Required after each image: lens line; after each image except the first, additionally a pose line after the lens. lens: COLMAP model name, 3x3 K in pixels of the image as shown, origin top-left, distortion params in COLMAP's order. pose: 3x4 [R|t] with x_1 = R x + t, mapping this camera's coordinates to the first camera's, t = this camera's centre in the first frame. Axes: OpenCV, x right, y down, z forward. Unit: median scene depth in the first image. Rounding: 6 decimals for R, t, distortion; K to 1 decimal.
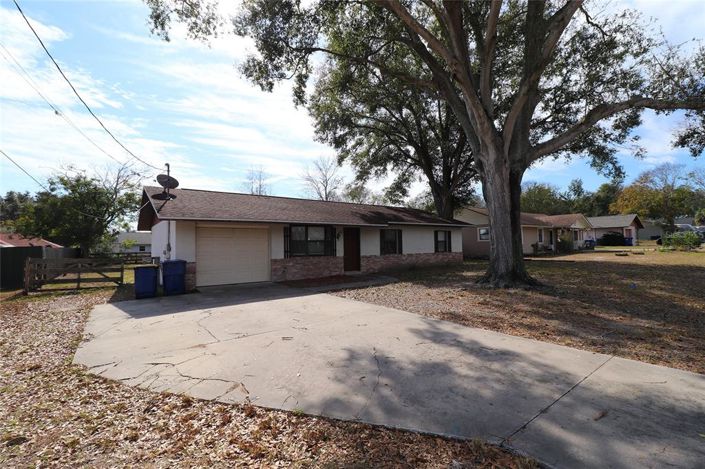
lens RADIAL K [[324.4, 0, 352.2], [0, 324.4, 232.9], [0, 0, 1]] dist [-0.002319, -0.011632]
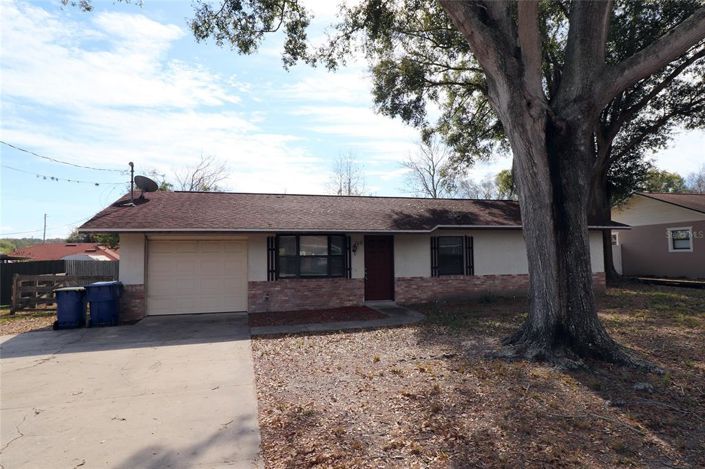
lens RADIAL K [[417.6, 0, 358.1], [0, 417.6, 241.2], [0, 0, 1]] dist [-0.001624, -0.002910]
pose [[0.929706, -0.008563, -0.368202, 0.265129], [0.012837, 0.999876, 0.009159, -0.012529], [0.368078, -0.013242, 0.929701, 0.177372]]
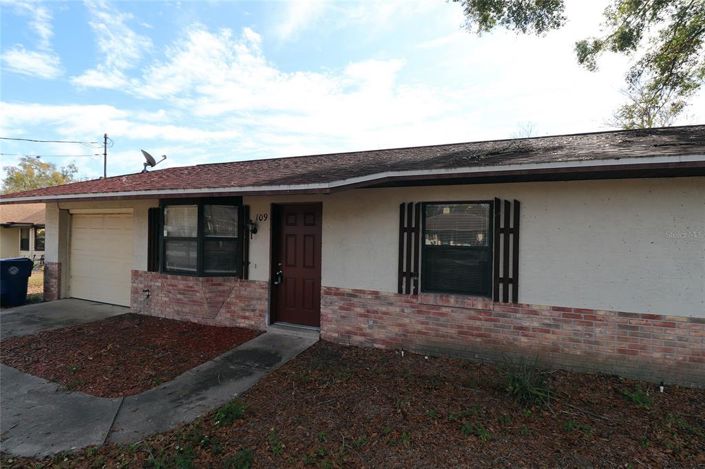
lens RADIAL K [[324.4, 0, 340.2], [0, 324.4, 225.8], [0, 0, 1]] dist [-0.002319, -0.011632]
pose [[0.517989, 0.002189, -0.855385, 0.316417], [0.006993, 0.999952, 0.006794, 0.004968], [0.855359, -0.009500, 0.517949, 0.825705]]
